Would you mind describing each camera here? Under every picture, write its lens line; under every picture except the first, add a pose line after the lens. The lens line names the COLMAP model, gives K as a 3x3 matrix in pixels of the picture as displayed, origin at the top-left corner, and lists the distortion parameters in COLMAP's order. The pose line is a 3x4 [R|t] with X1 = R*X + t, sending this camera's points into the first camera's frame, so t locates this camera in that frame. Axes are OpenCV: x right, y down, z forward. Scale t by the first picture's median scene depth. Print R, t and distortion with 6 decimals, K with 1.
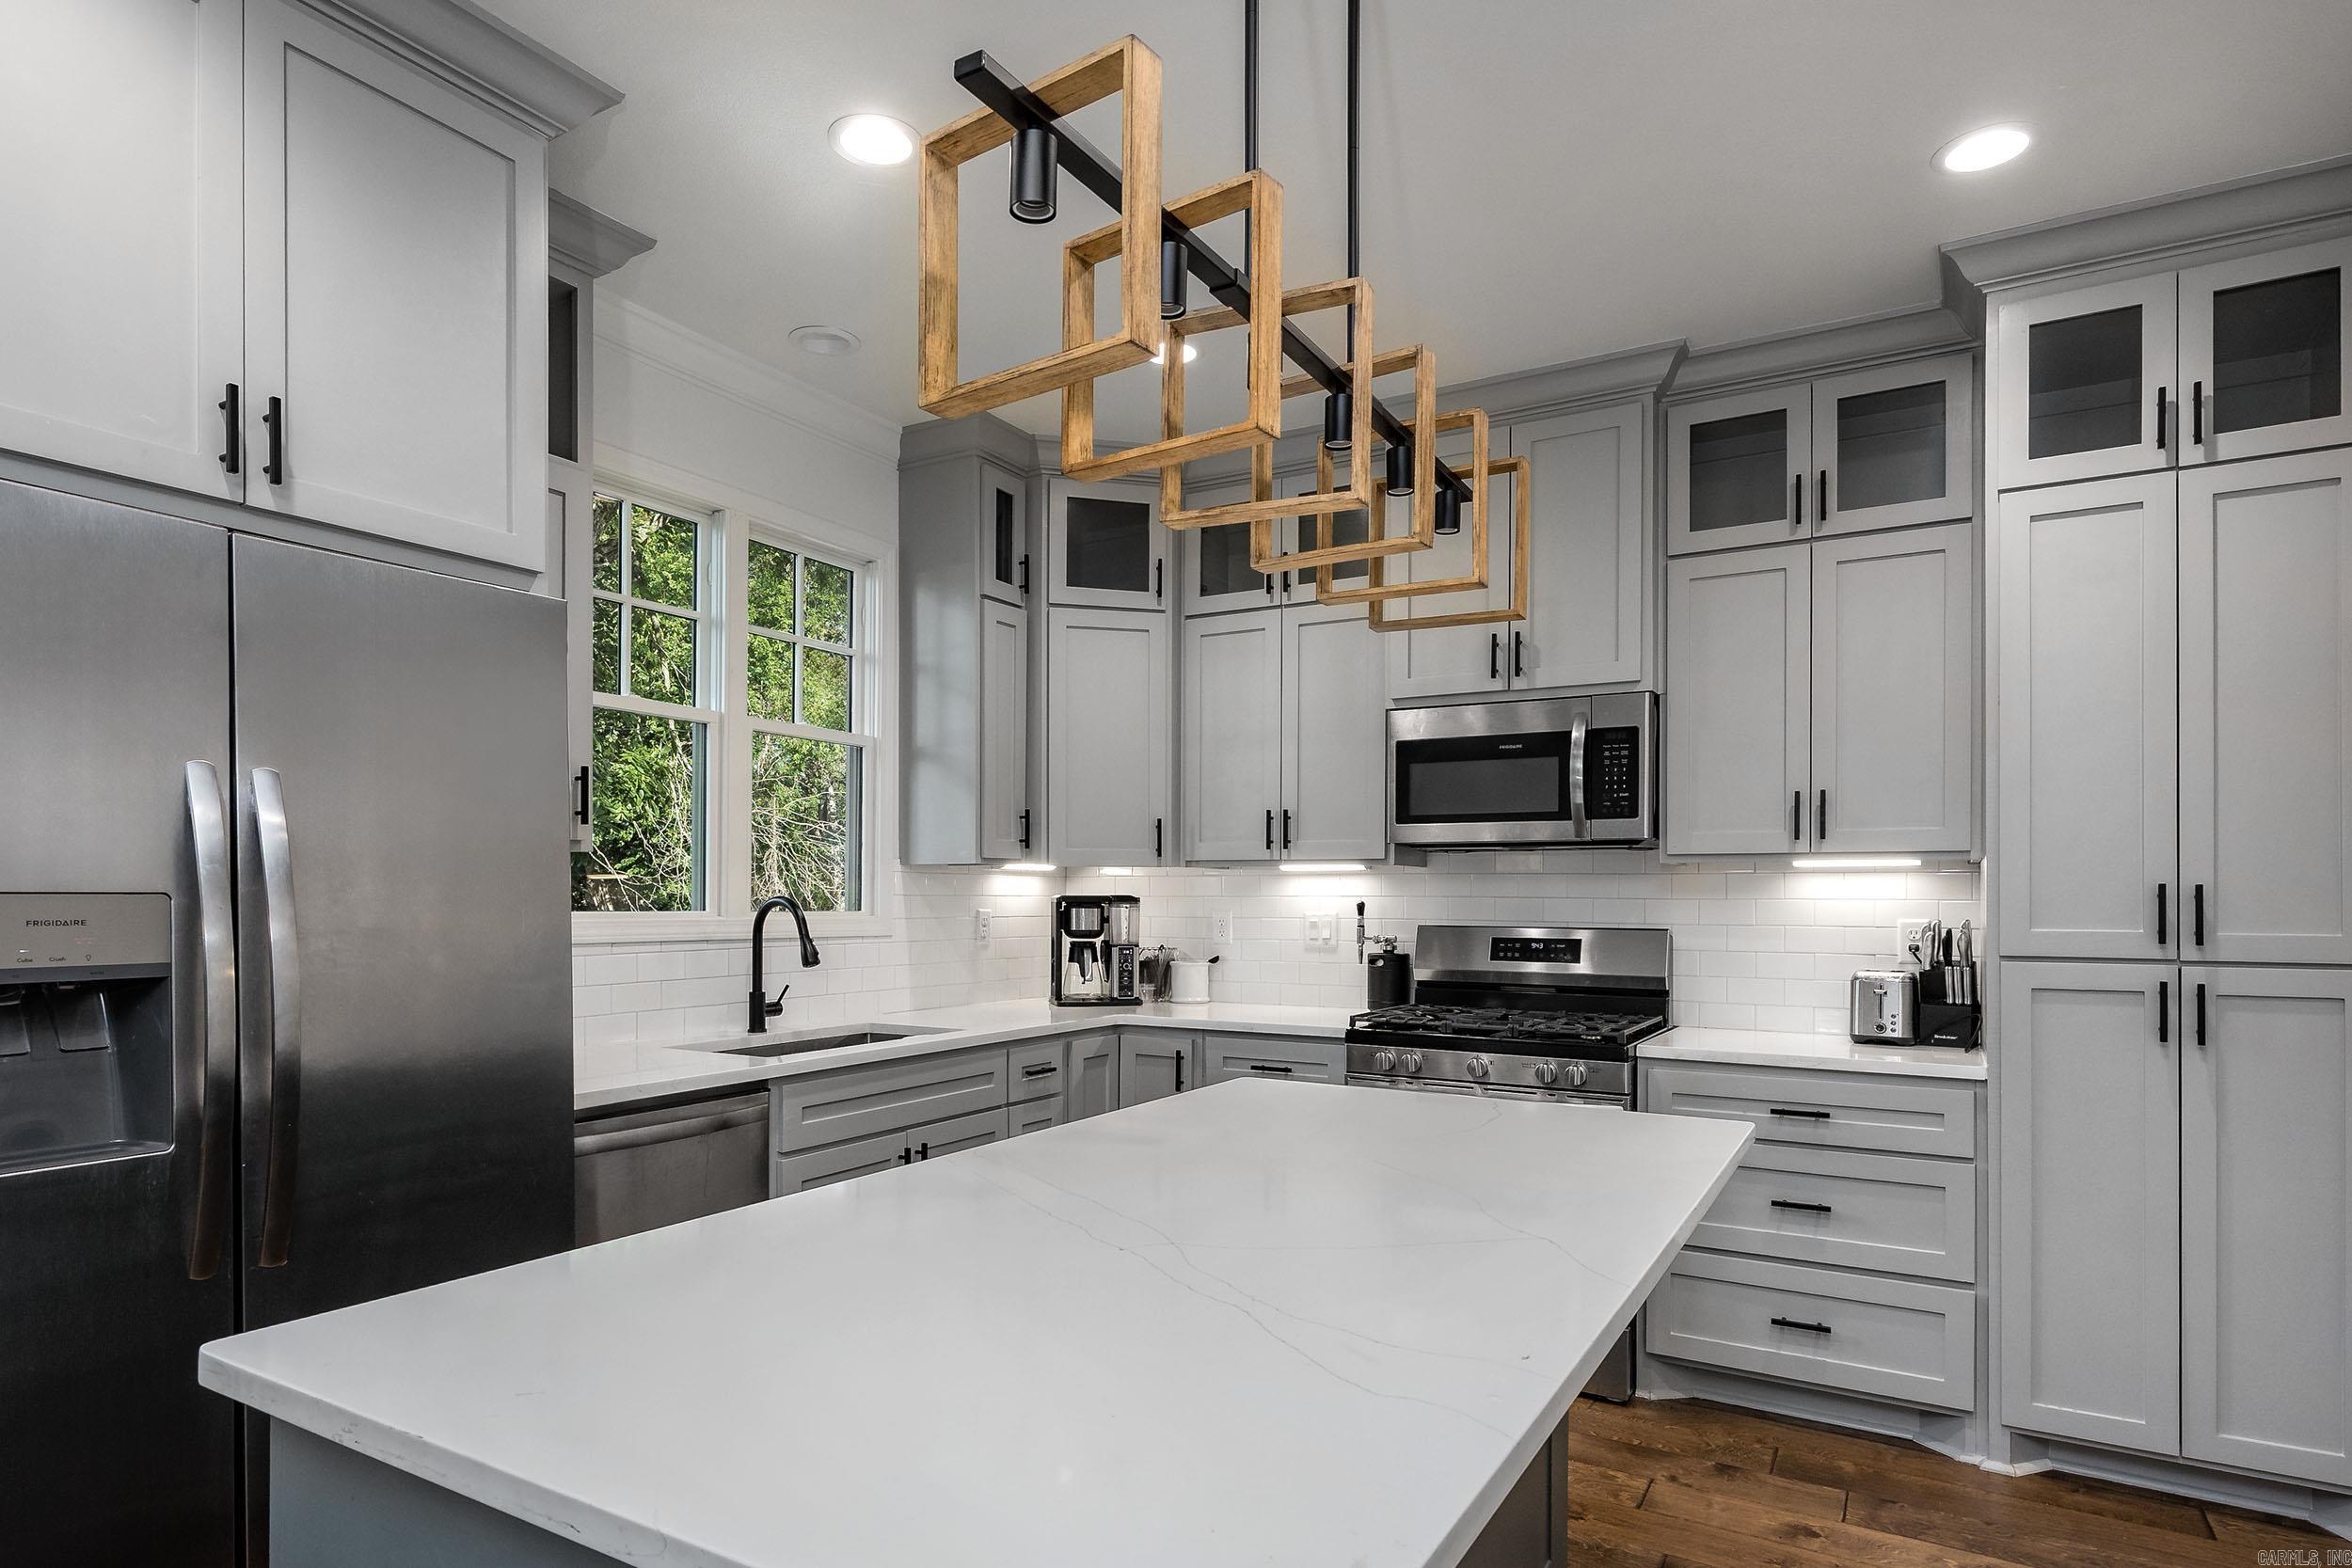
lens RADIAL K [[1283.5, 0, 1106.3], [0, 1283.5, 900.6], [0, 0, 1]] dist [-0.007625, 0.001061]
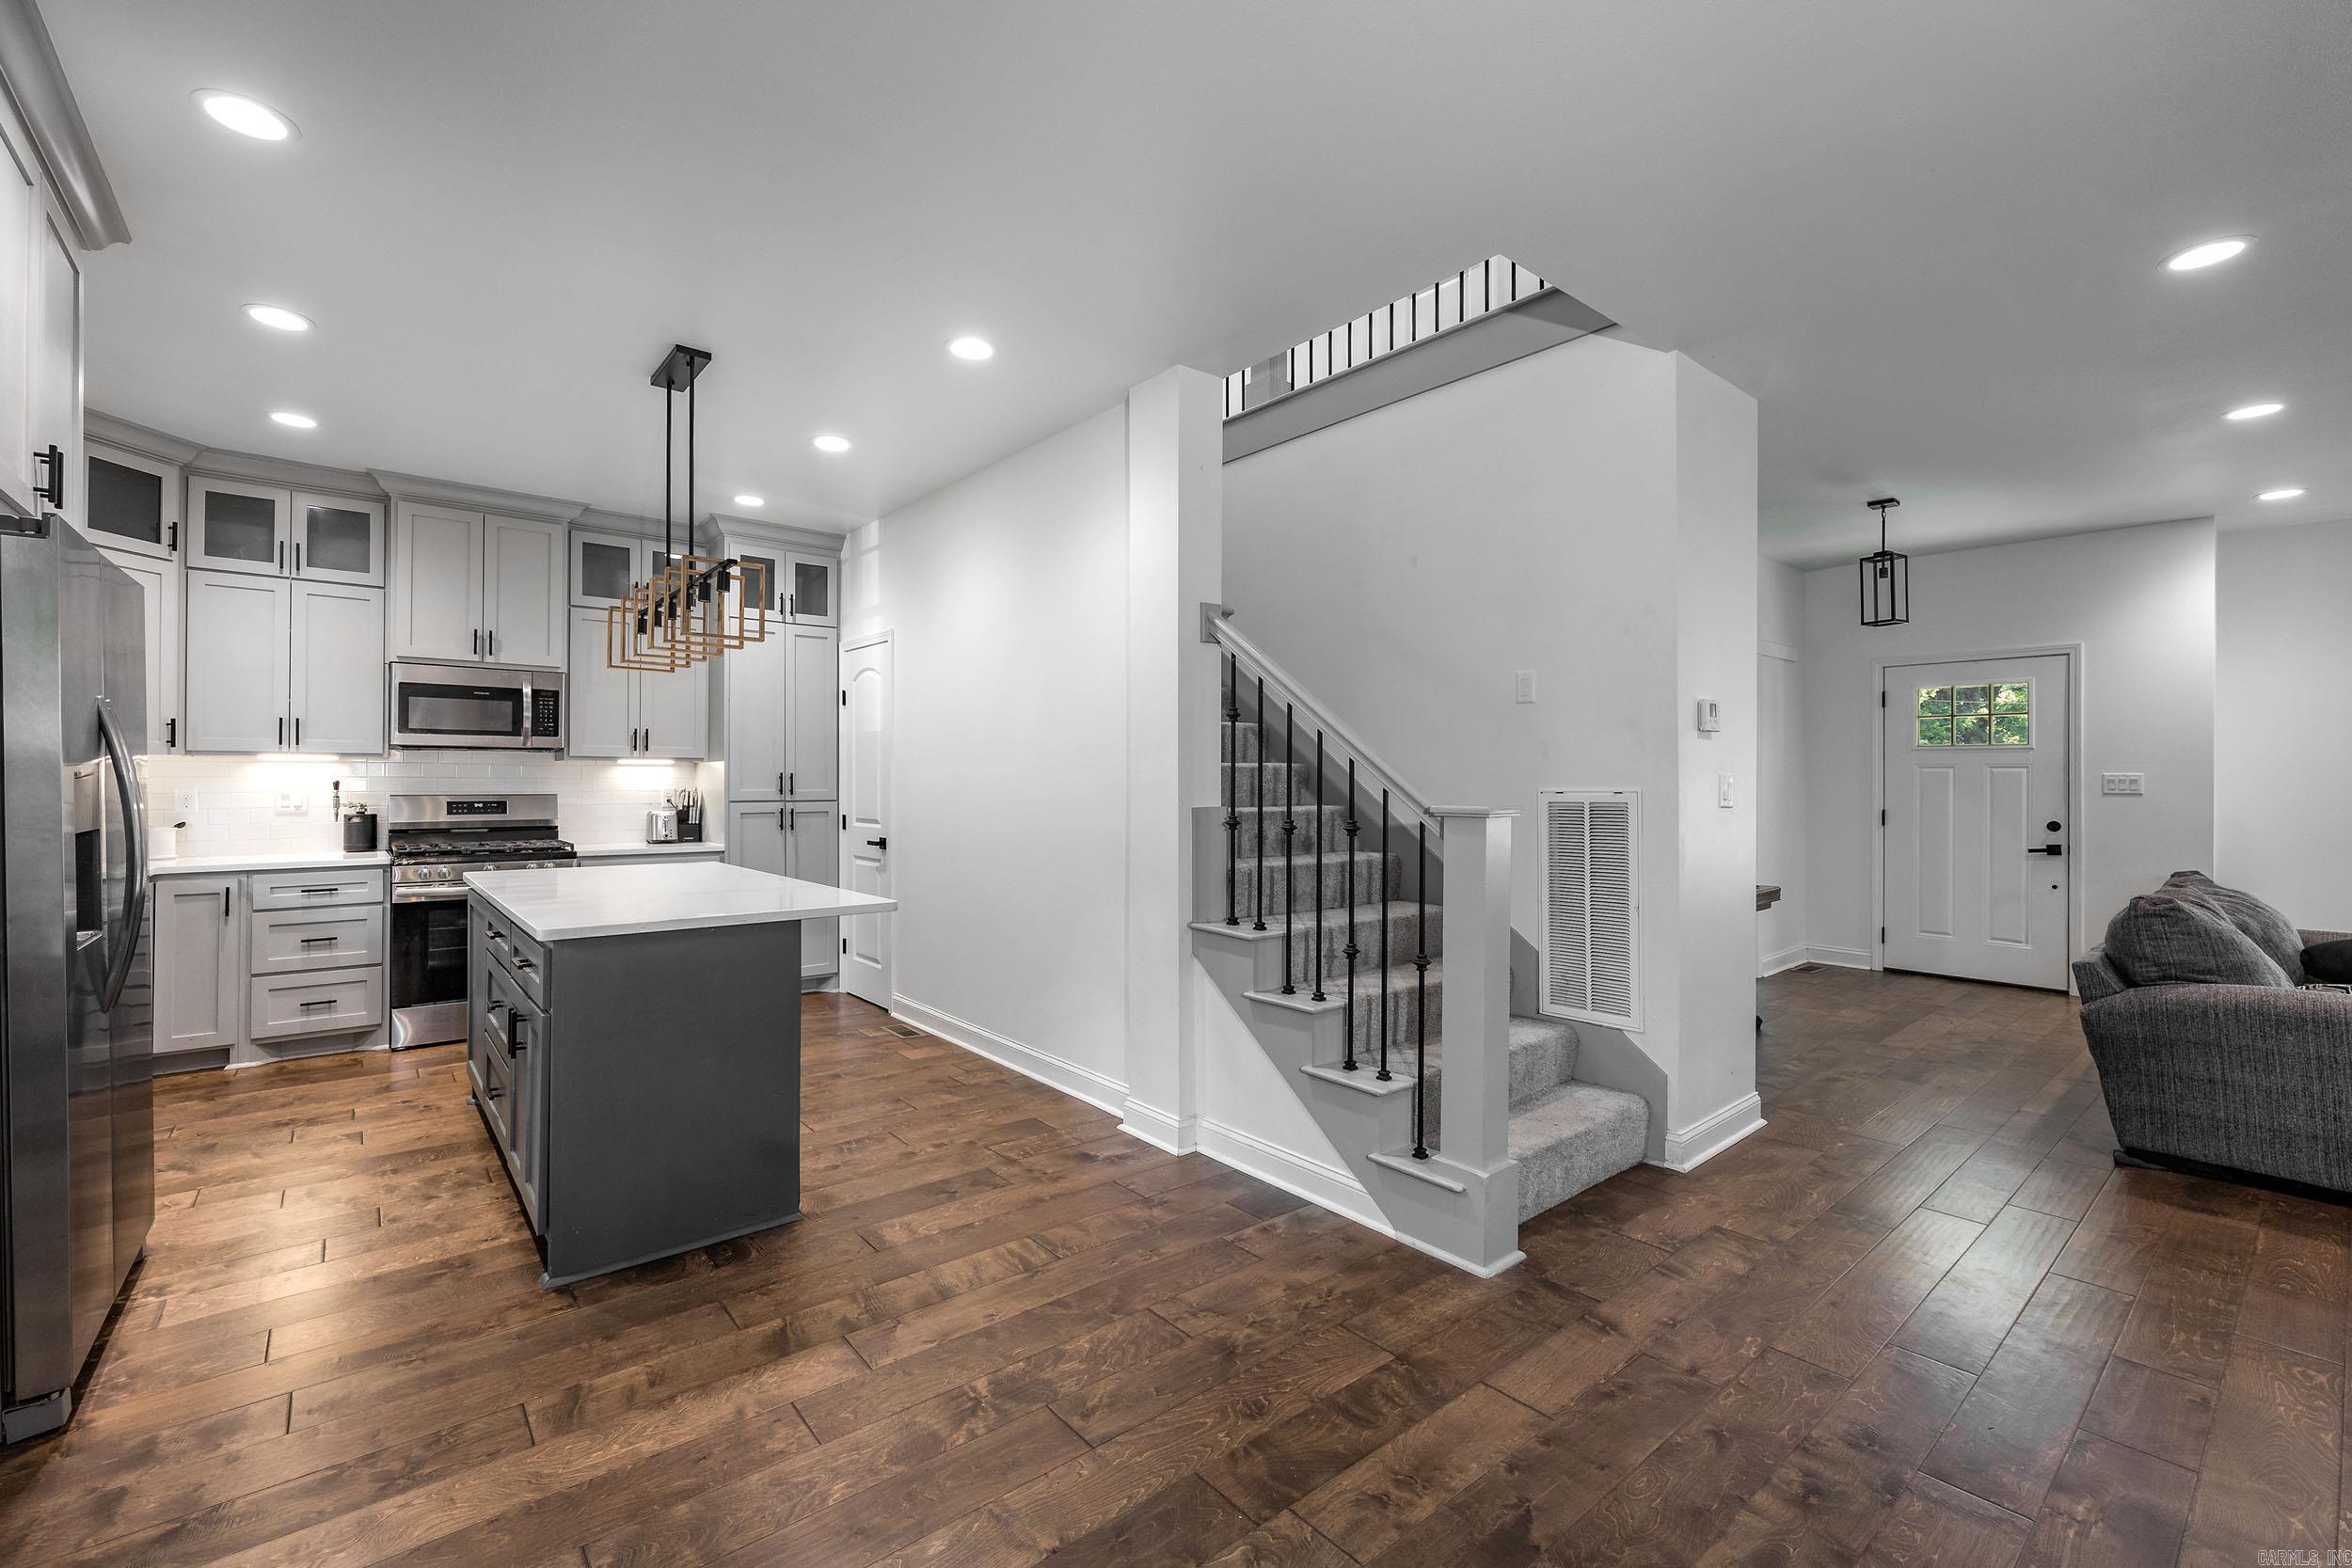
lens RADIAL K [[961.5, 0, 1141.1], [0, 961.5, 771.0], [0, 0, 1]] dist [-0.006856, 0.001205]
pose [[0.334607, 0.007058, 0.942331, -0.655710], [0.001011, 0.999969, -0.007849, -0.000176], [-0.942357, 0.003579, 0.334590, -0.320687]]
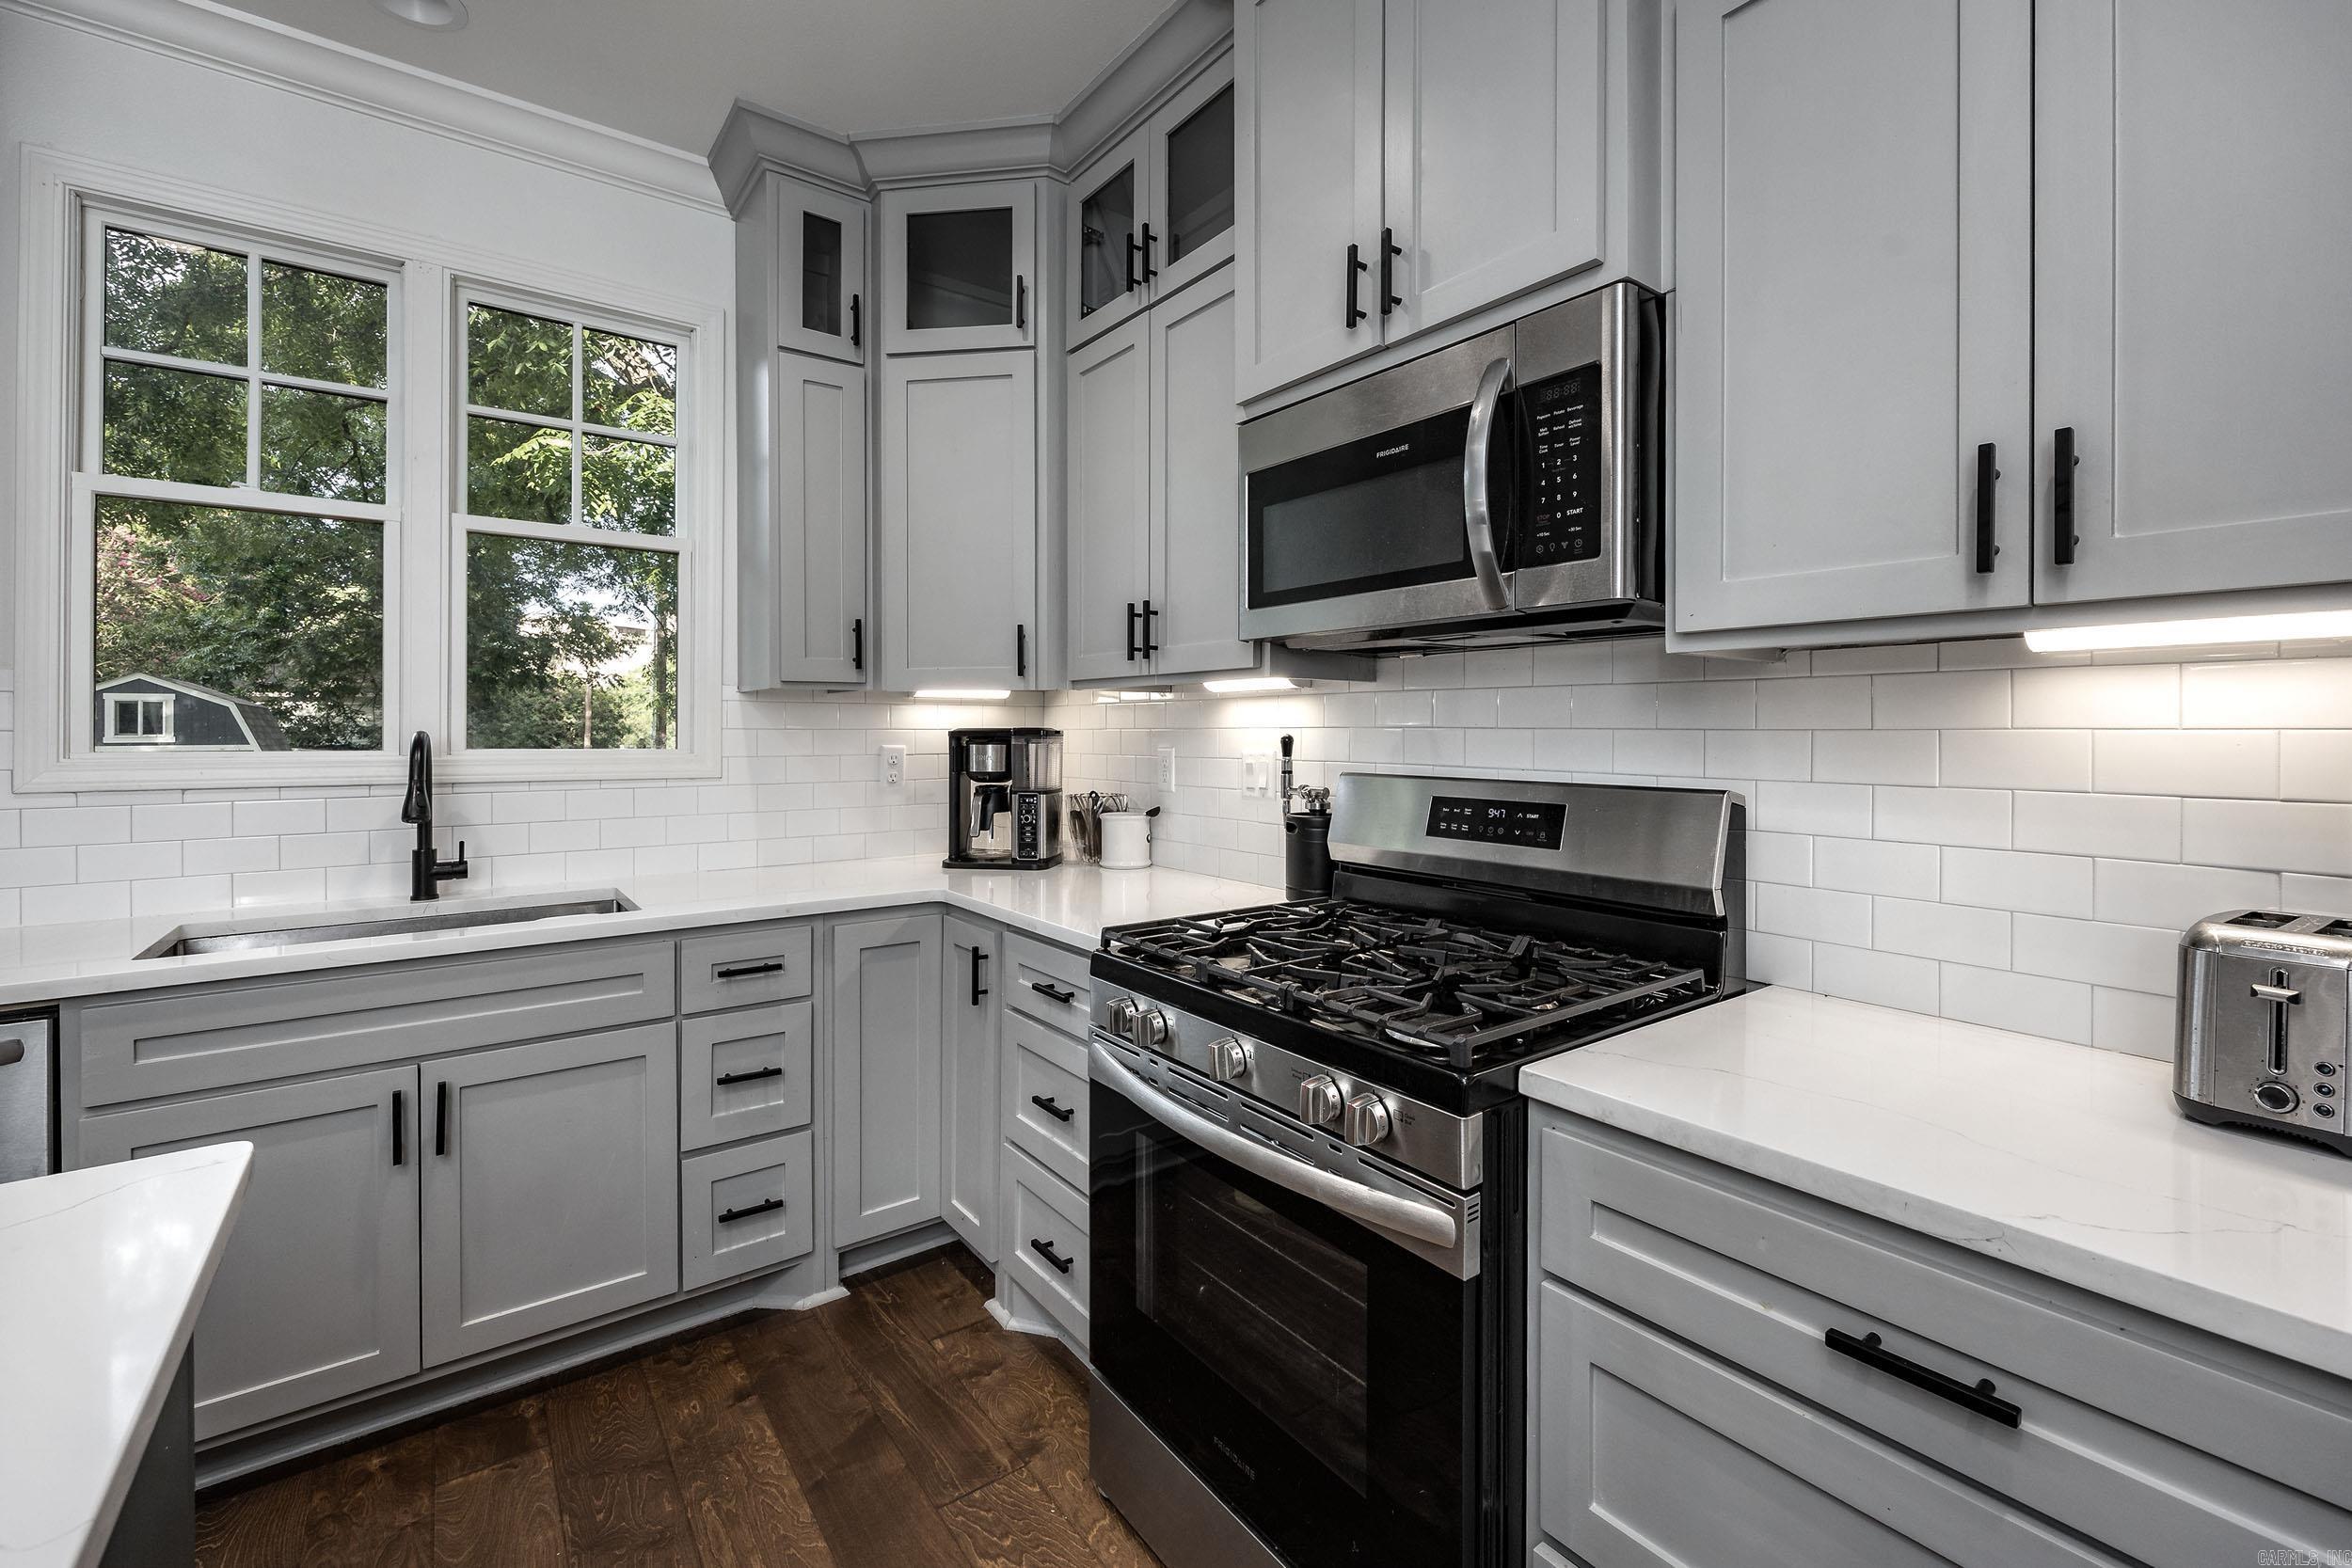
lens RADIAL K [[961.5, 0, 1183.0], [0, 961.5, 738.5], [0, 0, 1]] dist [-0.006856, 0.001205]
pose [[0.935339, -0.000872, -0.353752, 0.391780], [0.003155, 0.999978, 0.005877, -0.000874], [0.353739, -0.006613, 0.935321, 0.610828]]
